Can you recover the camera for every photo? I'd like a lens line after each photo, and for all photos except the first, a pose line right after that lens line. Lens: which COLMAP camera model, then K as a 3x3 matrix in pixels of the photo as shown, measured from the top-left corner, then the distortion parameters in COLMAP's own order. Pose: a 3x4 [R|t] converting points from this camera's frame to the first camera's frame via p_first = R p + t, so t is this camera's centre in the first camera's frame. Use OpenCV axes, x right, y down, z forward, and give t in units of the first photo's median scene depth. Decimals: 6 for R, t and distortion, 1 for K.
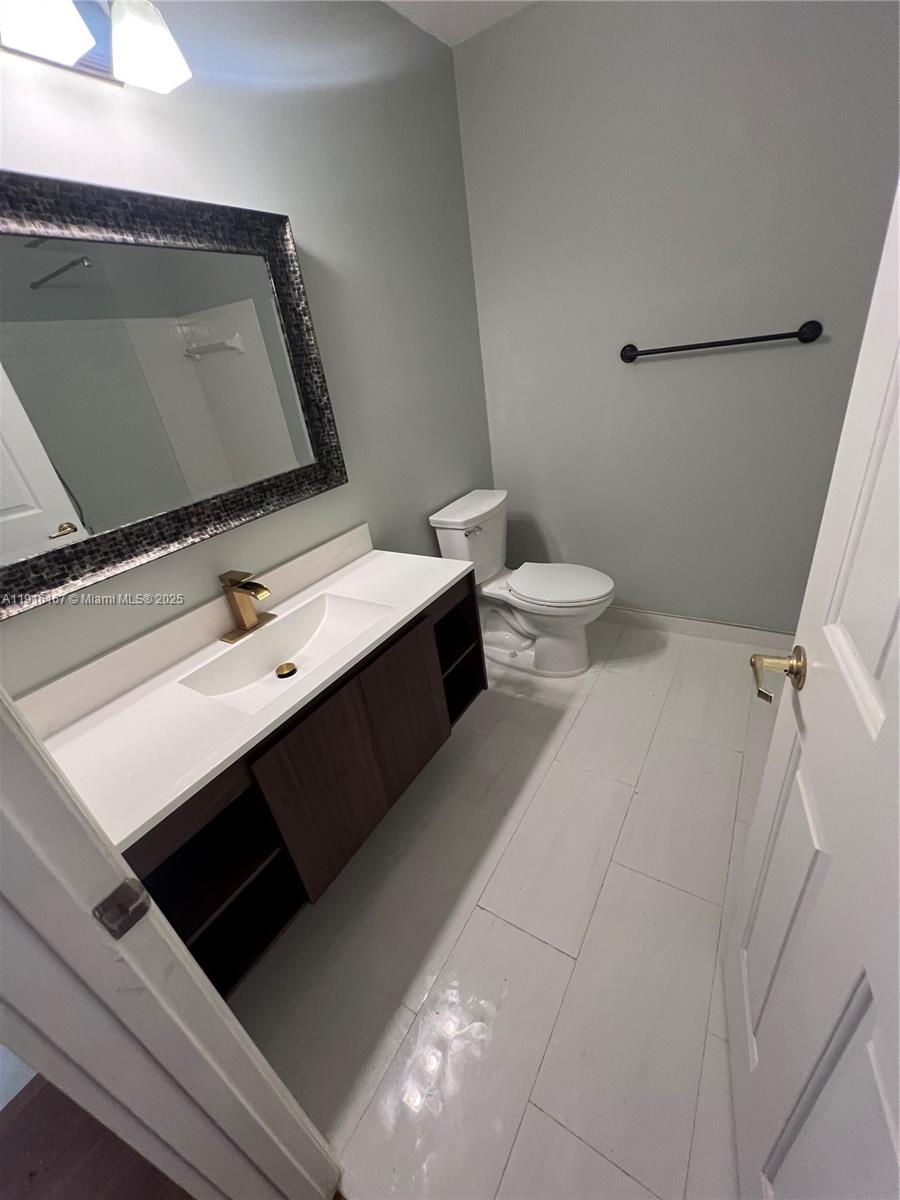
lens RADIAL K [[483.5, 0, 450.0], [0, 483.5, 600.0], [0, 0, 1]] dist [-0.001407, -0.000160]
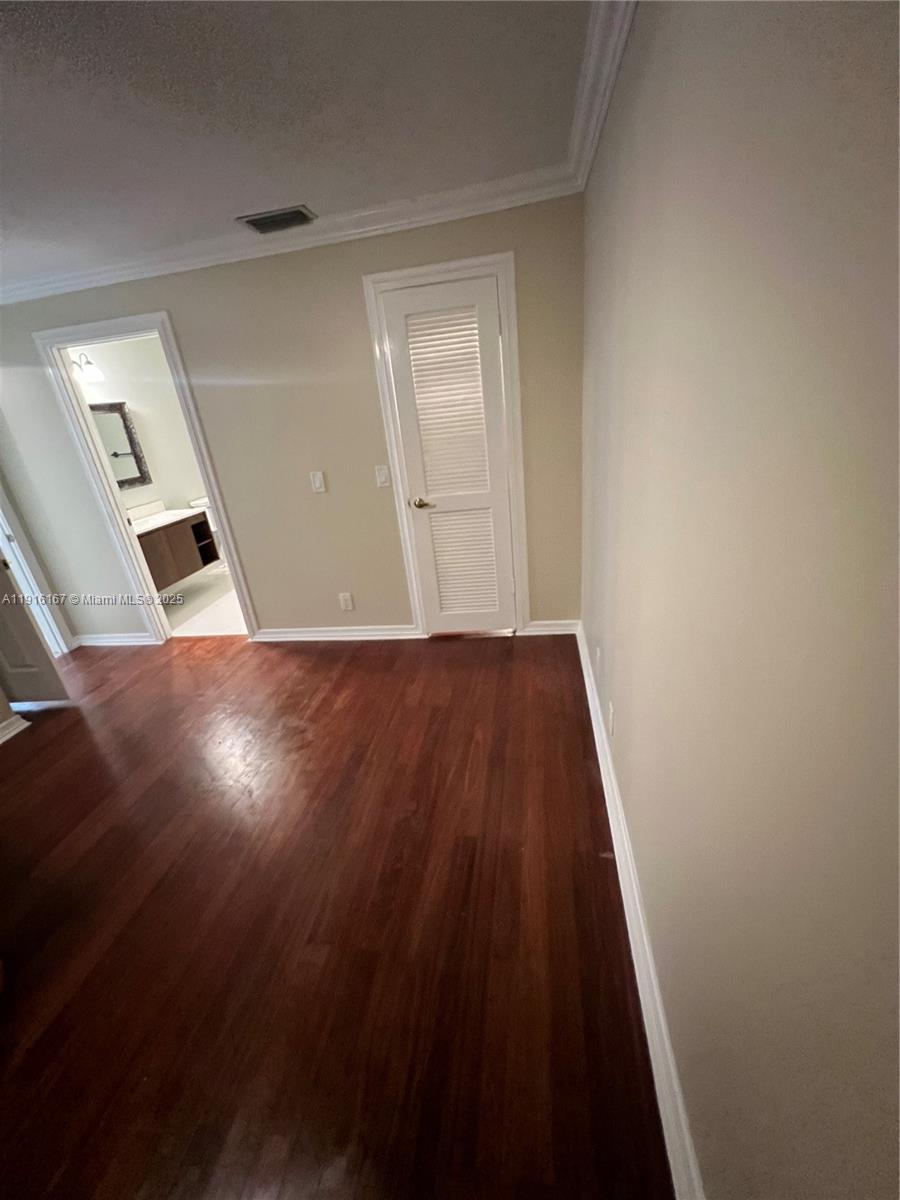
lens RADIAL K [[483.5, 0, 450.0], [0, 483.5, 600.0], [0, 0, 1]] dist [-0.001407, -0.000160]
pose [[0.916862, -0.118995, 0.381056, 0.239696], [0.169366, 0.980325, -0.101379, 1.078014], [-0.361496, 0.157488, 0.918977, -2.268873]]
